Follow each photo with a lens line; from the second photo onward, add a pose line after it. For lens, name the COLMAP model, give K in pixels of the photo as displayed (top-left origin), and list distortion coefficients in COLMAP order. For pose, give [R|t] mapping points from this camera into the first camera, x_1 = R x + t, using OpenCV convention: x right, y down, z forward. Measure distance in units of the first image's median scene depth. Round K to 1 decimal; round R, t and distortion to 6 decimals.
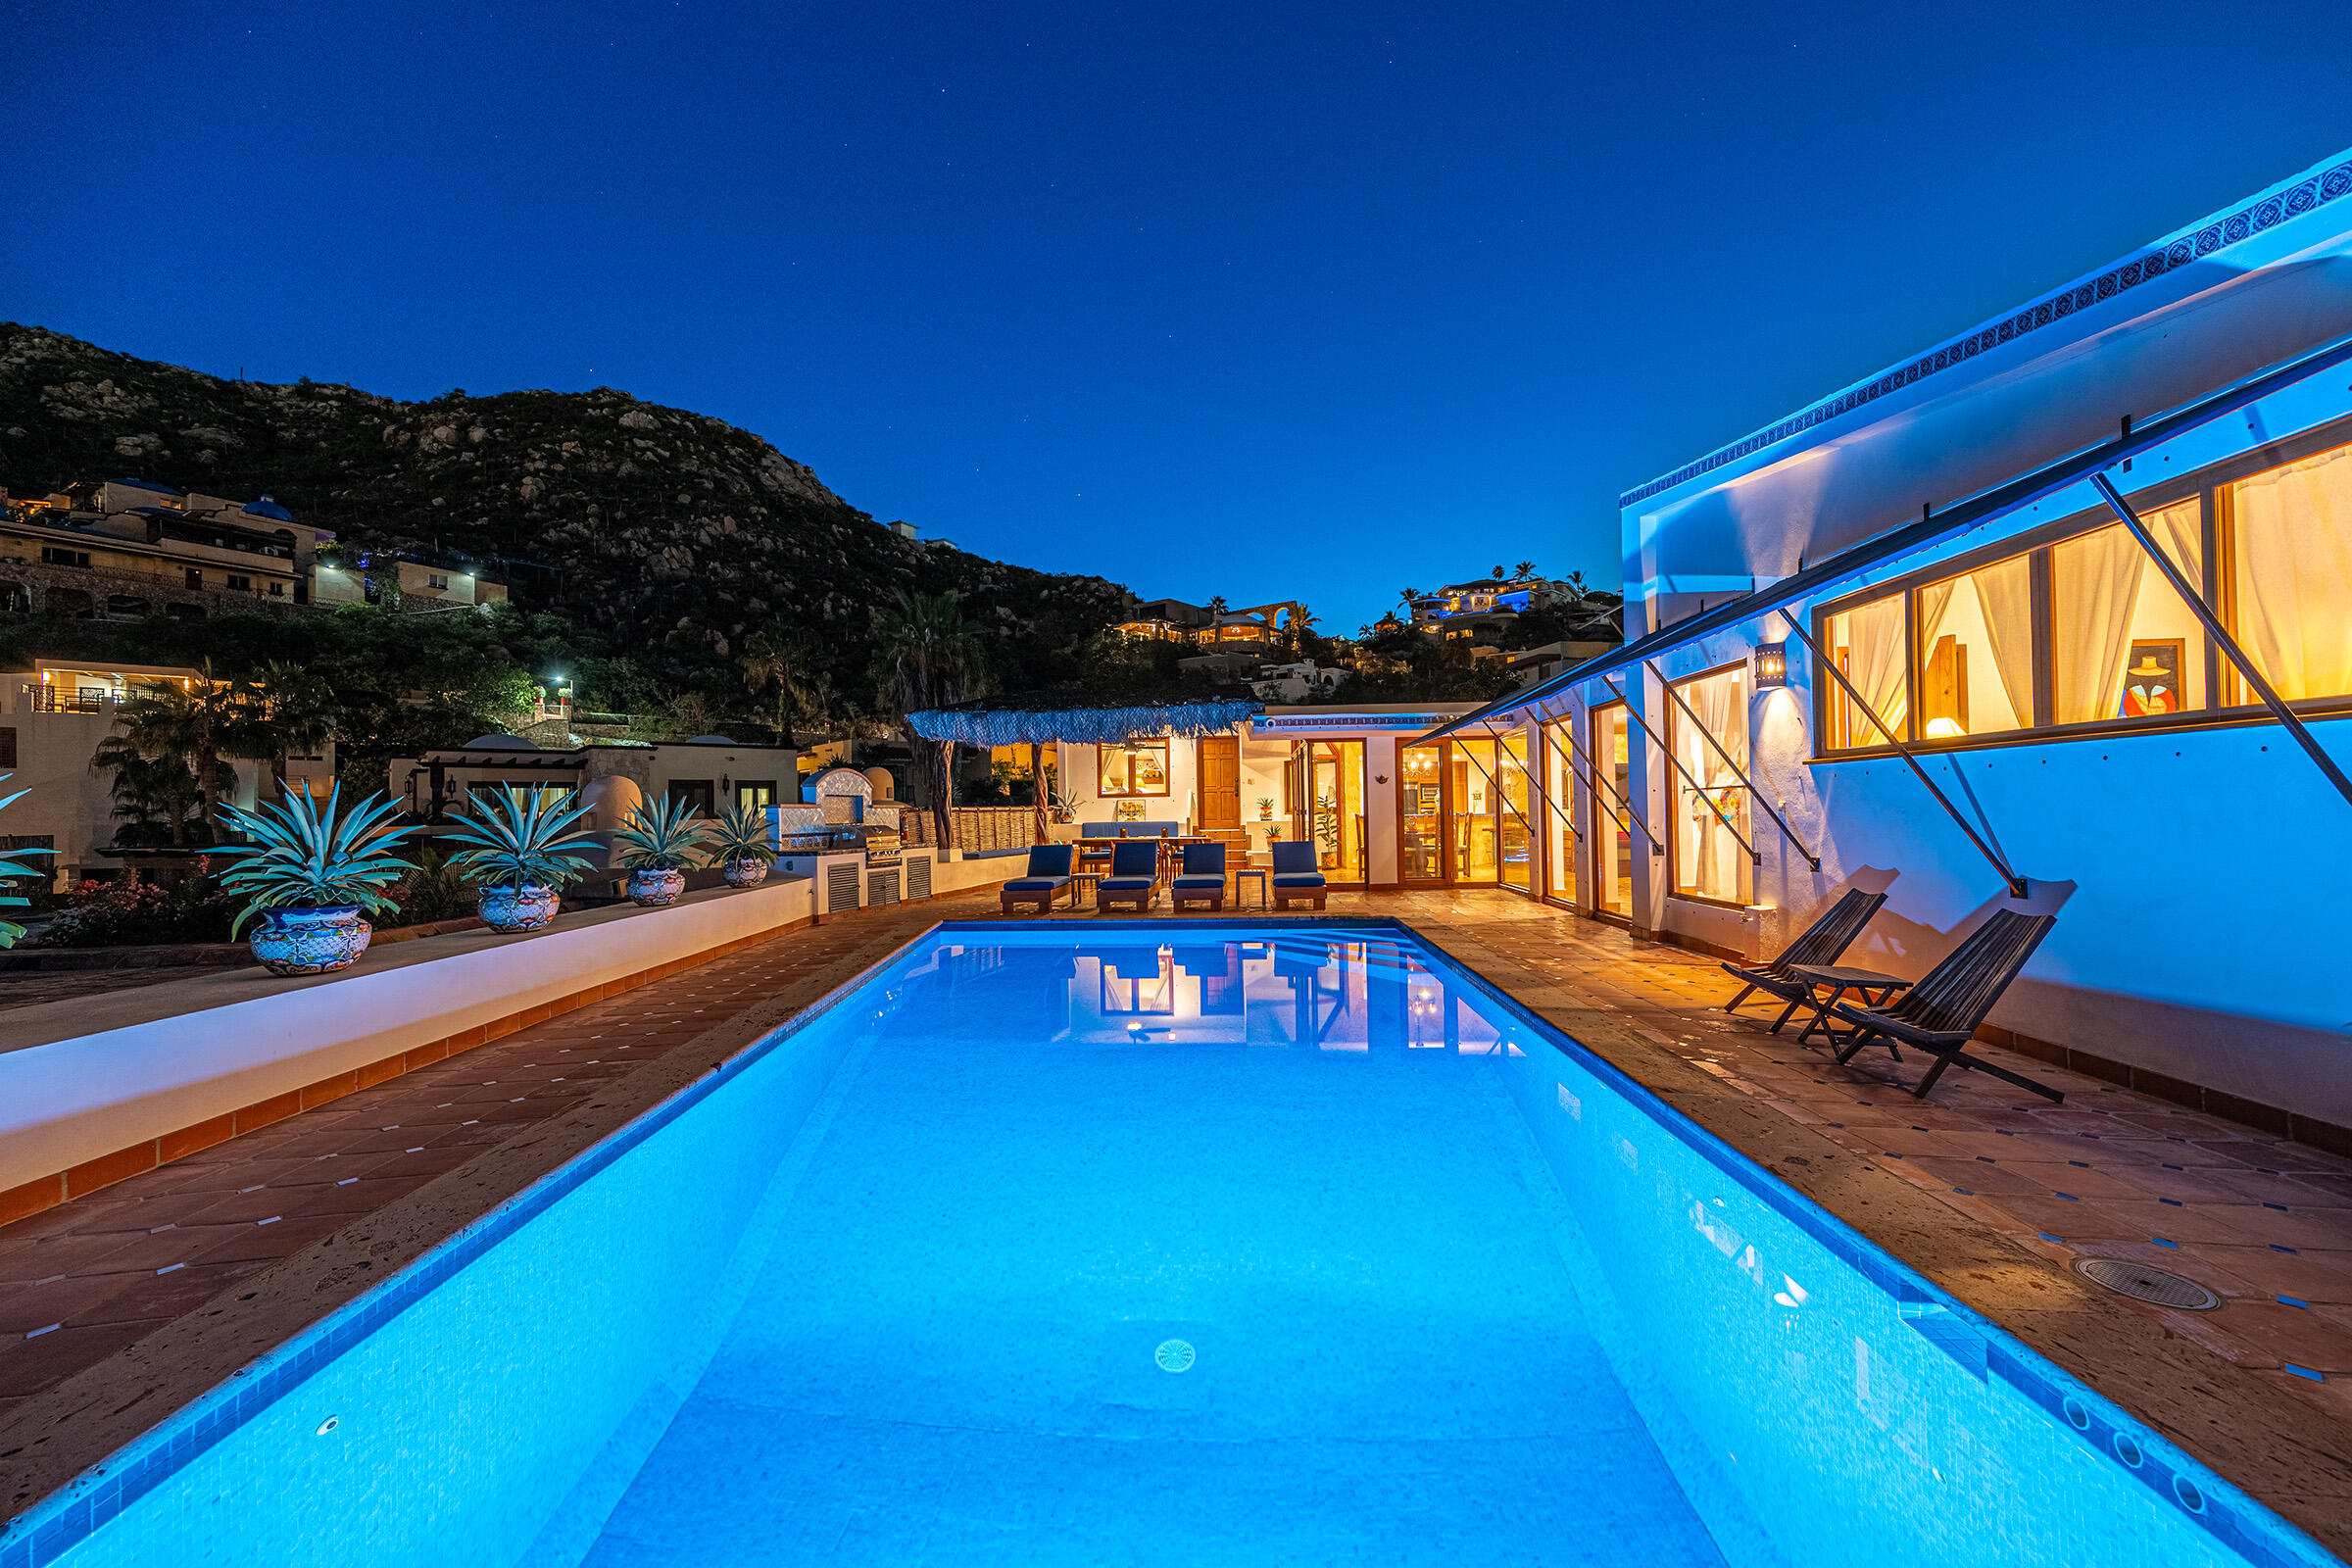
lens RADIAL K [[929.4, 0, 1188.3], [0, 929.4, 794.0], [0, 0, 1]] dist [0.000822, -0.000559]
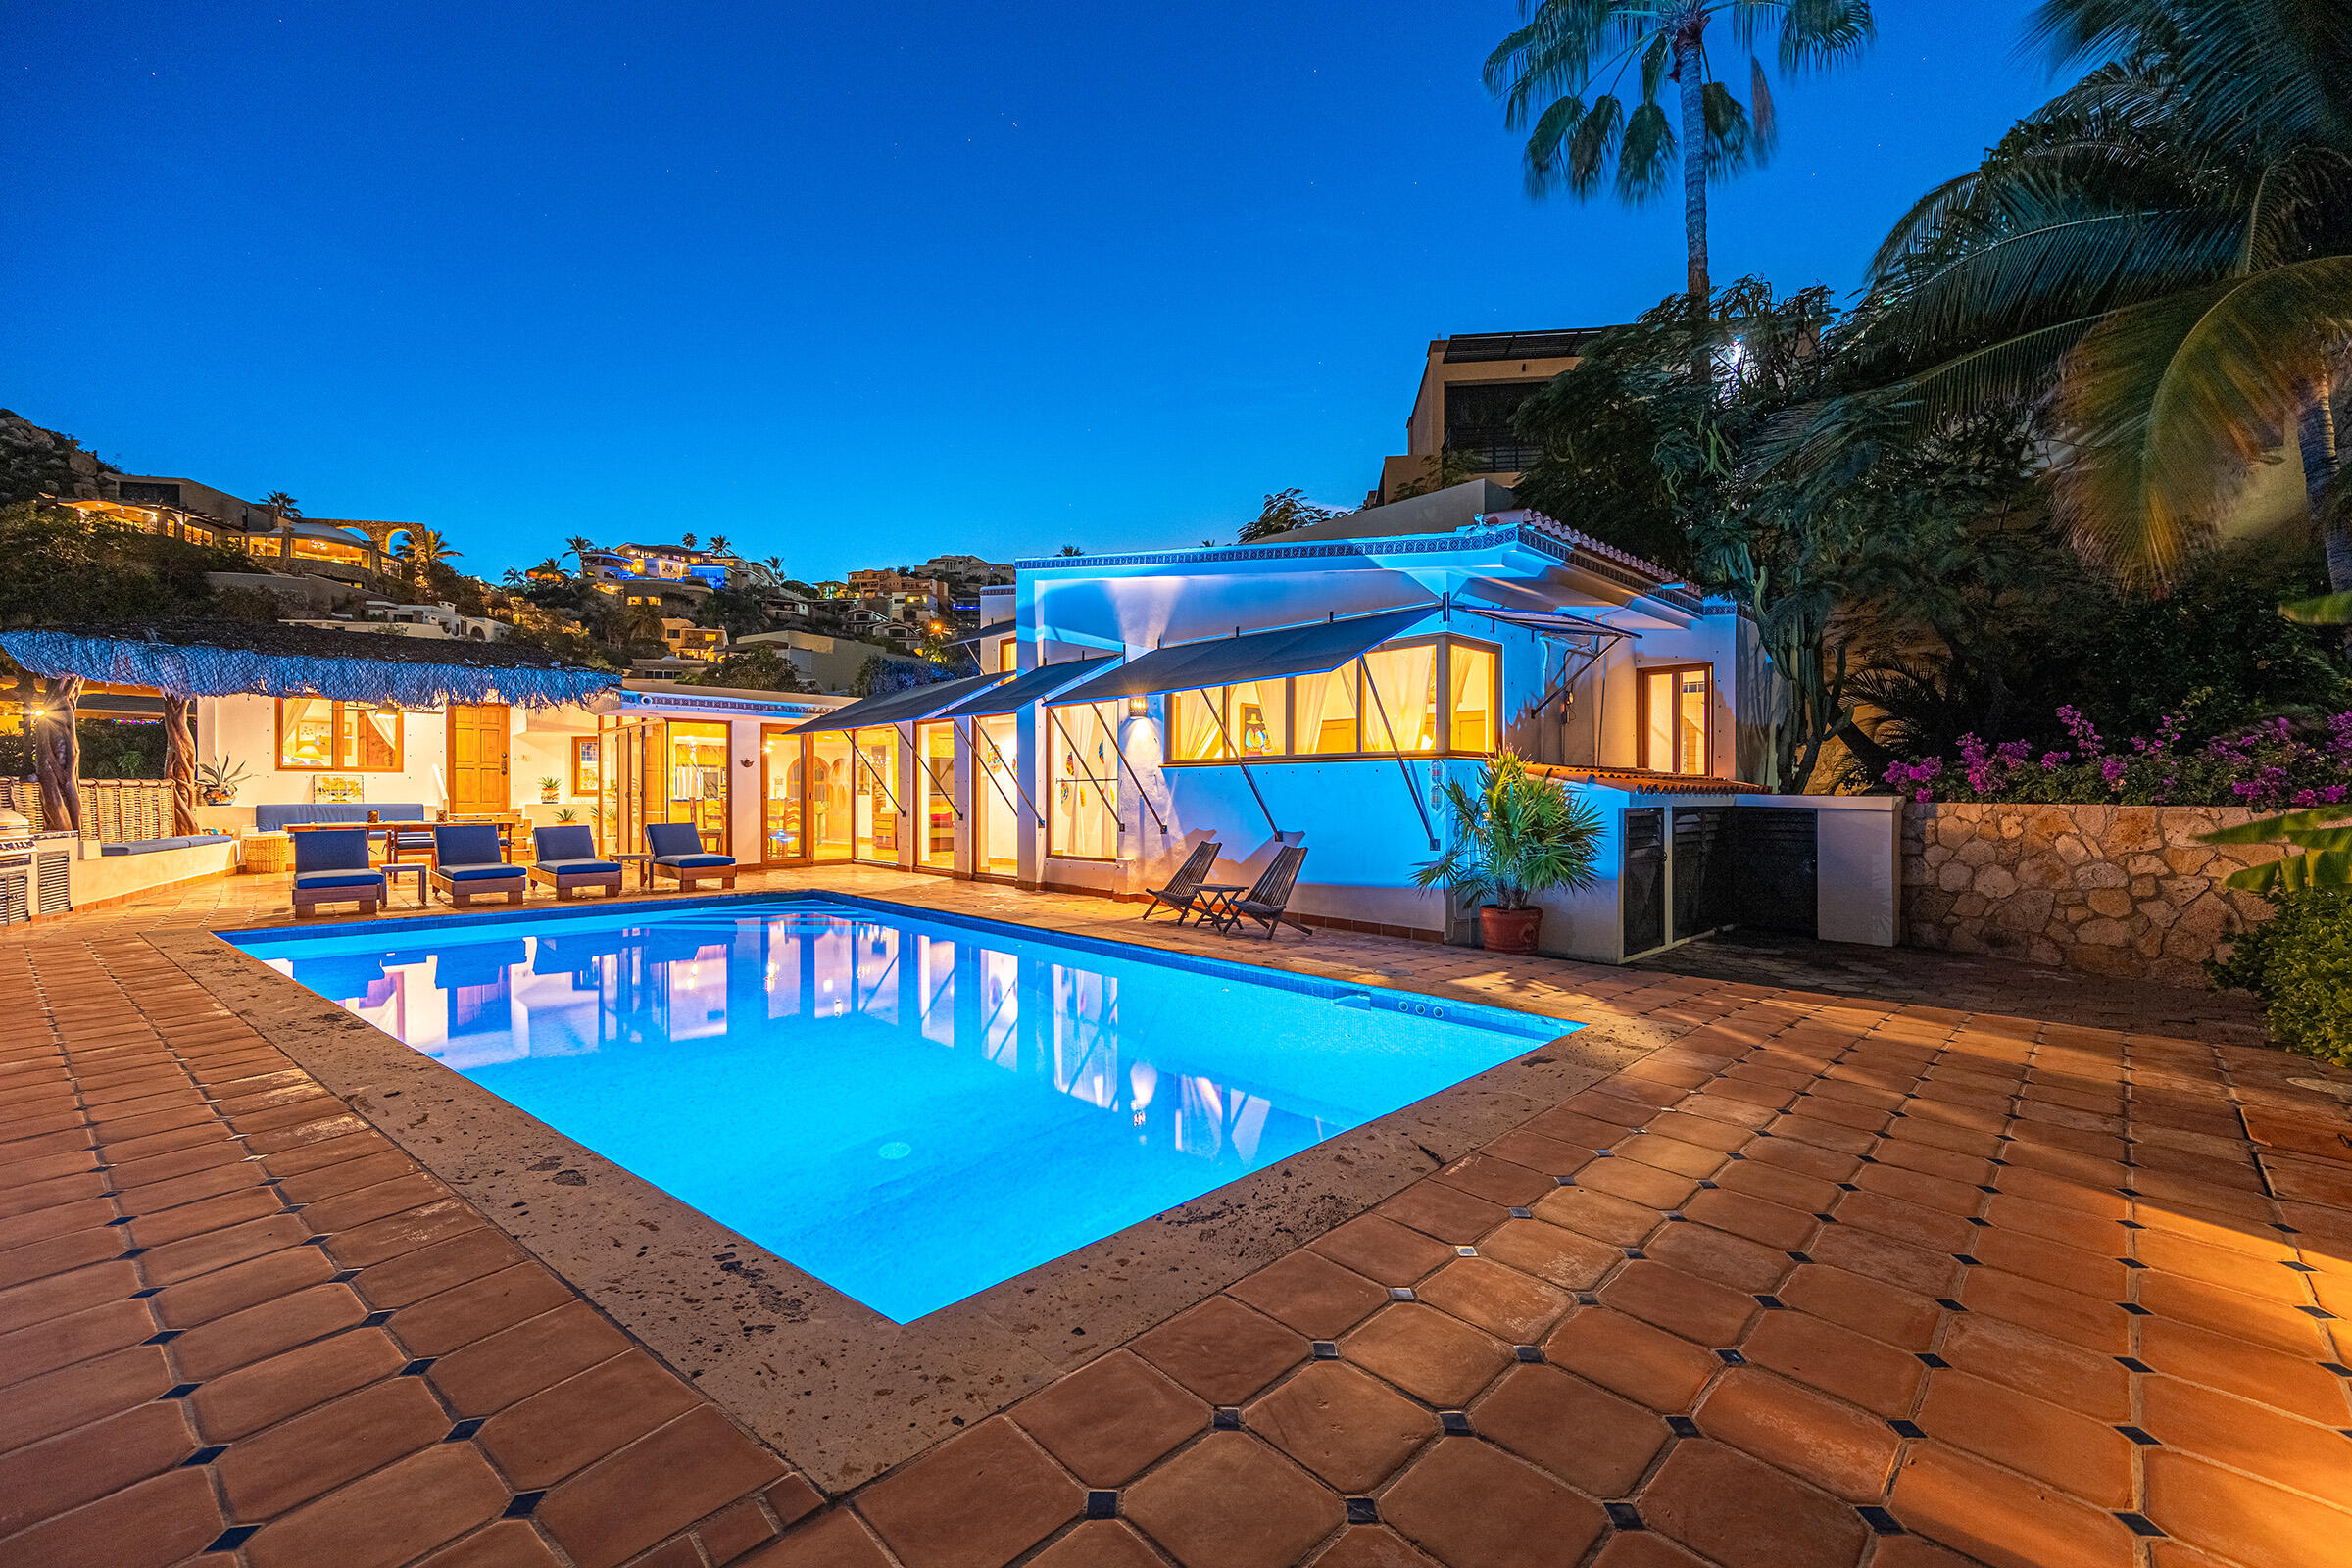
lens RADIAL K [[929.4, 0, 1188.3], [0, 929.4, 794.0], [0, 0, 1]] dist [0.000822, -0.000559]
pose [[0.676414, 0.014520, 0.736378, -0.209390], [-0.024796, 0.999688, 0.003065, 0.003300], [-0.736104, -0.020333, 0.676563, -0.055879]]
